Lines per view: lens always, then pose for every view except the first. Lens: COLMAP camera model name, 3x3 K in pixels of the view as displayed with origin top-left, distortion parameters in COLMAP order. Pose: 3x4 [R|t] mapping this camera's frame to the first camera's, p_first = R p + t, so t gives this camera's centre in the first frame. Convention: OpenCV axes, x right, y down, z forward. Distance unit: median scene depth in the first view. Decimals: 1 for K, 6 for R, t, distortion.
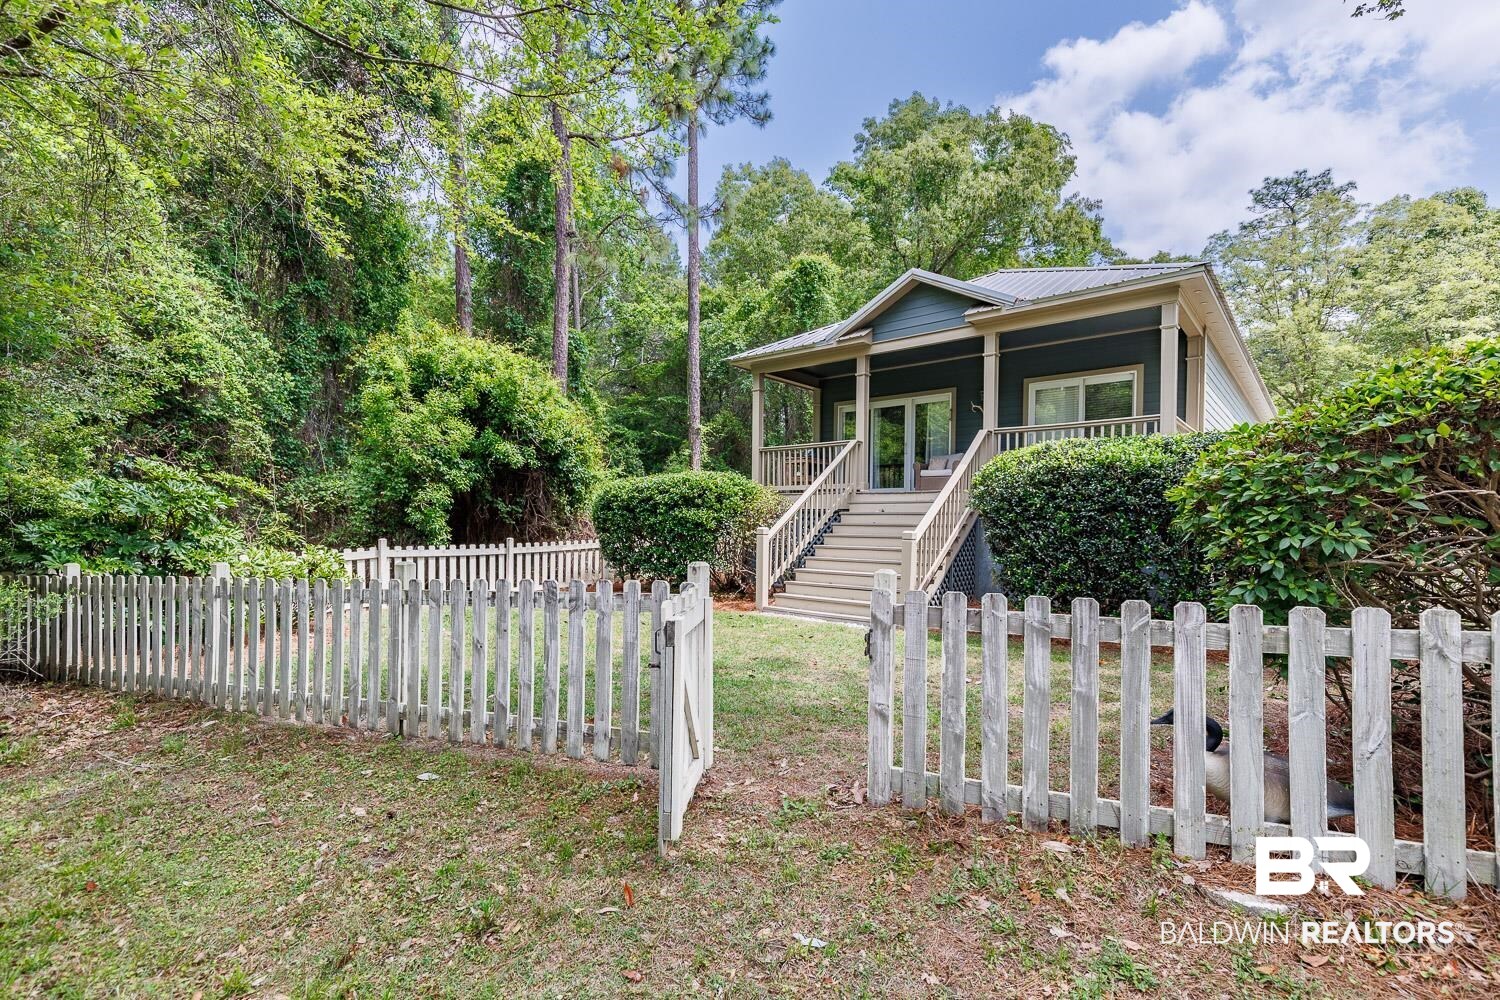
lens RADIAL K [[688.3, 0, 762.2], [0, 688.3, 532.7], [0, 0, 1]] dist [0.002557, 0.000979]
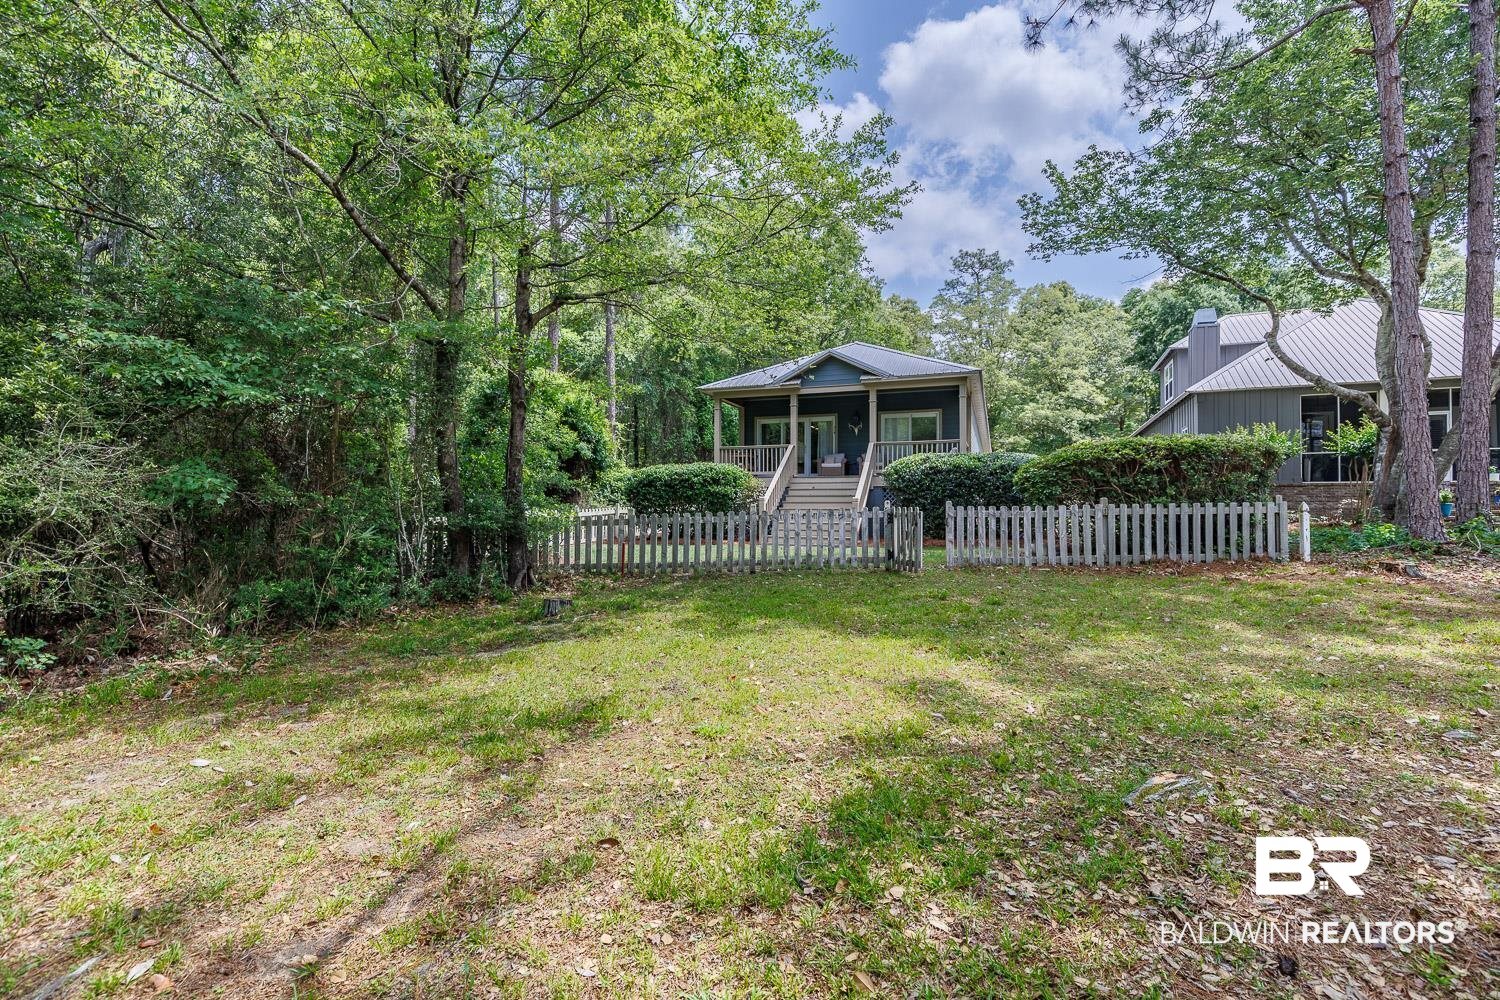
lens RADIAL K [[688.3, 0, 749.0], [0, 688.3, 495.8], [0, 0, 1]] dist [0.002557, 0.000979]
pose [[0.940013, -0.001020, 0.341137, -0.539745], [0.010637, 0.999597, -0.026323, 0.030209], [-0.340973, 0.028372, 0.939645, -0.529435]]
